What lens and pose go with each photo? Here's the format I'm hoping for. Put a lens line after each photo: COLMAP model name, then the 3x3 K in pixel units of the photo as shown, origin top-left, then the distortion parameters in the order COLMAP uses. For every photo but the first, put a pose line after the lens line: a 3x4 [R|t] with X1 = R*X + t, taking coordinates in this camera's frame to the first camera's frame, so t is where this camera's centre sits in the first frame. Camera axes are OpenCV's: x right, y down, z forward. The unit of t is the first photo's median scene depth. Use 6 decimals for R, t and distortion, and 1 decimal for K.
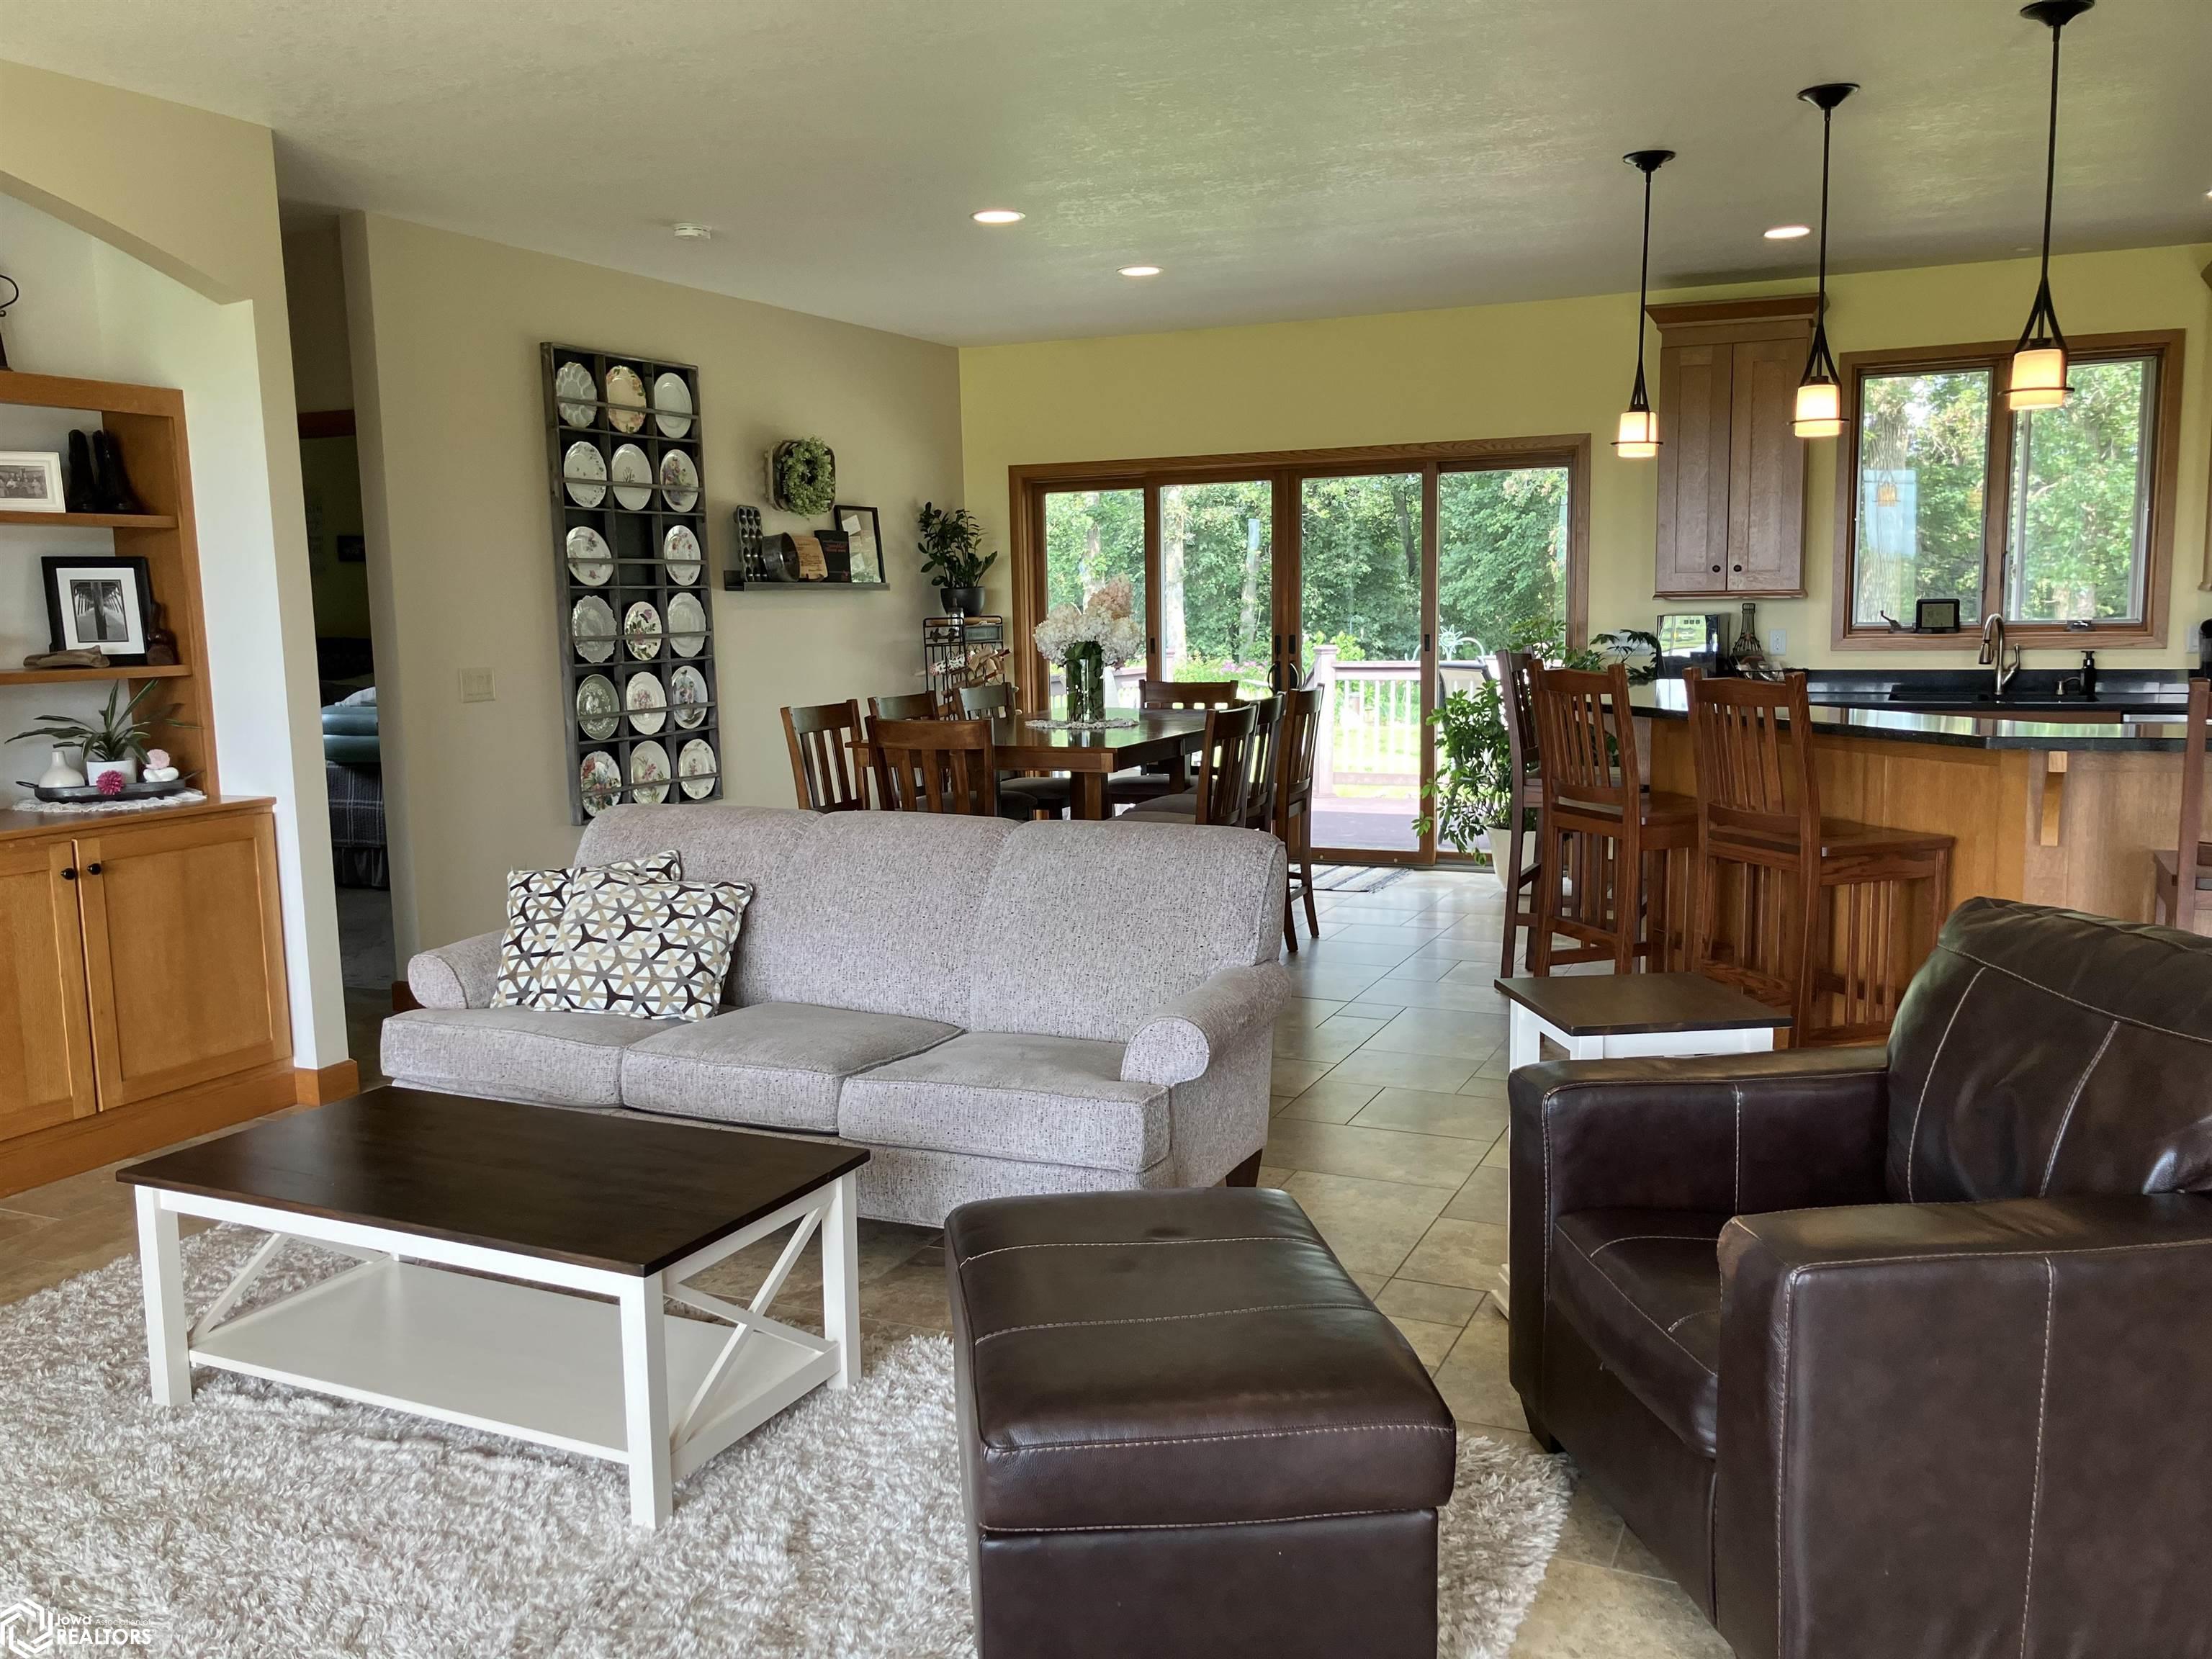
lens RADIAL K [[1806.1, 0, 1107.2], [0, 1806.1, 834.2], [0, 0, 1]] dist [0.006602, -0.007863]
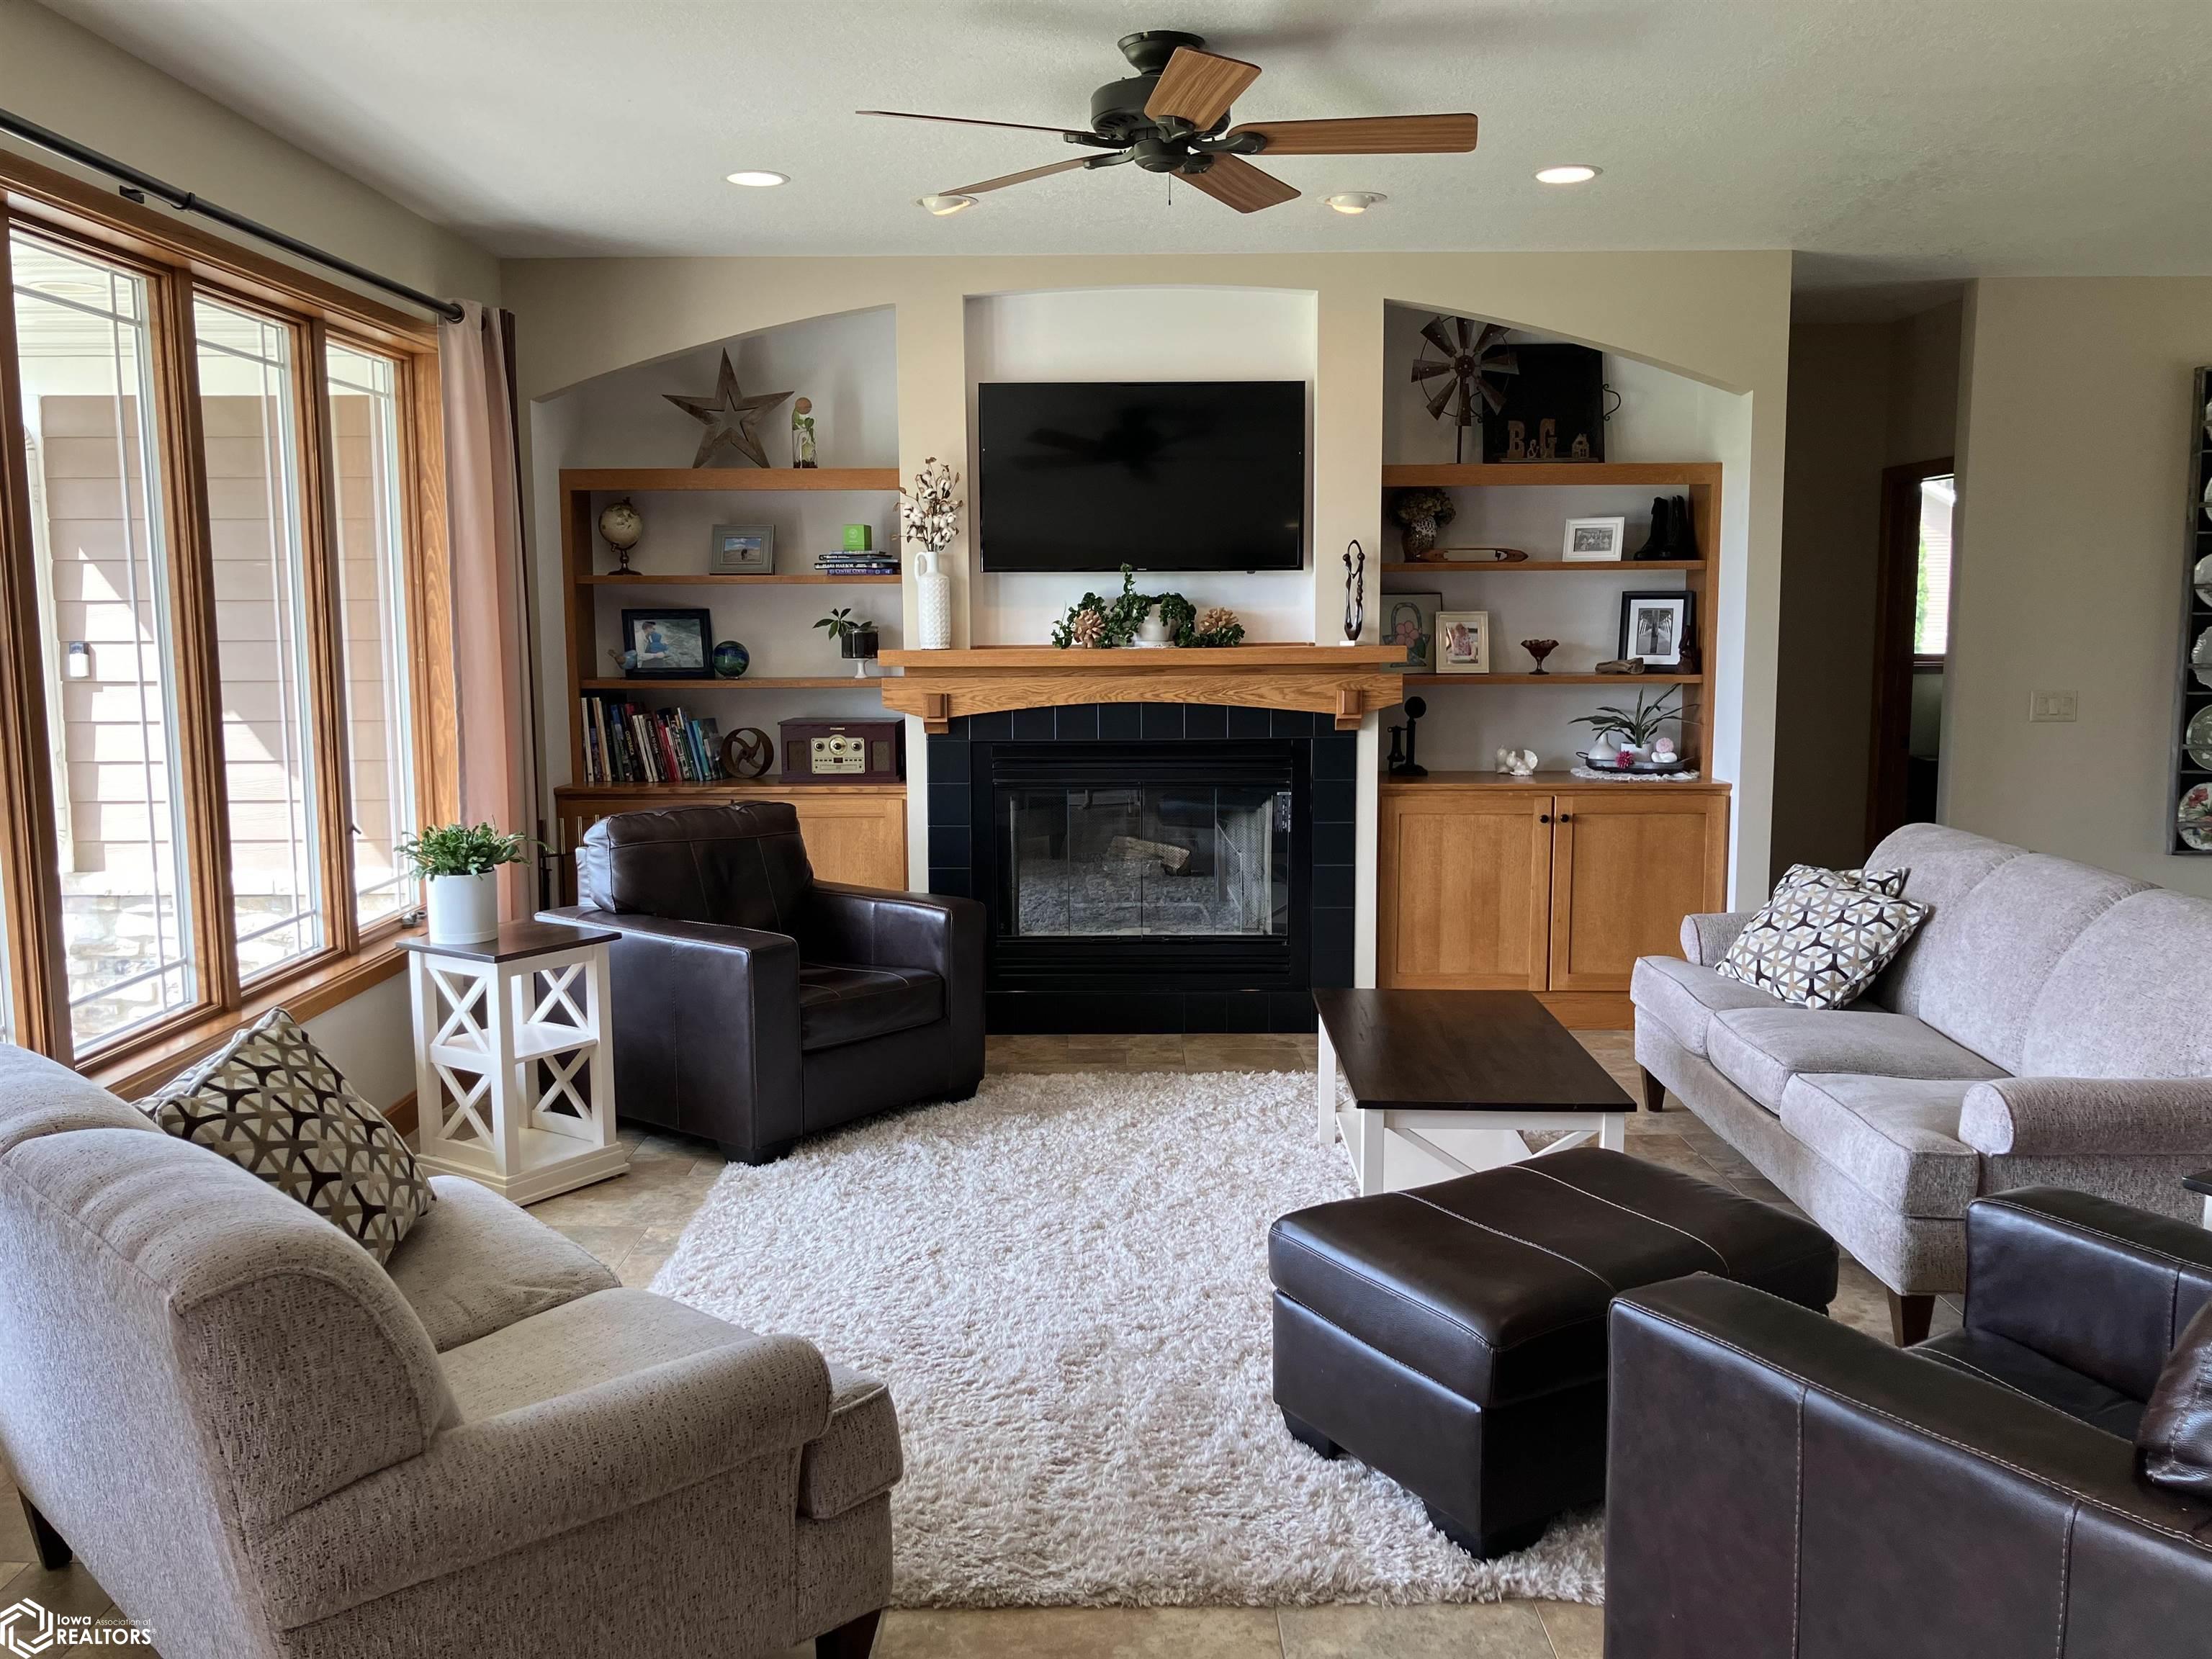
lens RADIAL K [[1806.1, 0, 1106.6], [0, 1806.1, 827.6], [0, 0, 1]] dist [0.006602, -0.007863]
pose [[0.398985, 0.129107, -0.907823, 0.533140], [-0.123257, 0.988604, 0.086424, -0.047670], [0.908636, 0.077414, 0.410351, 0.098196]]
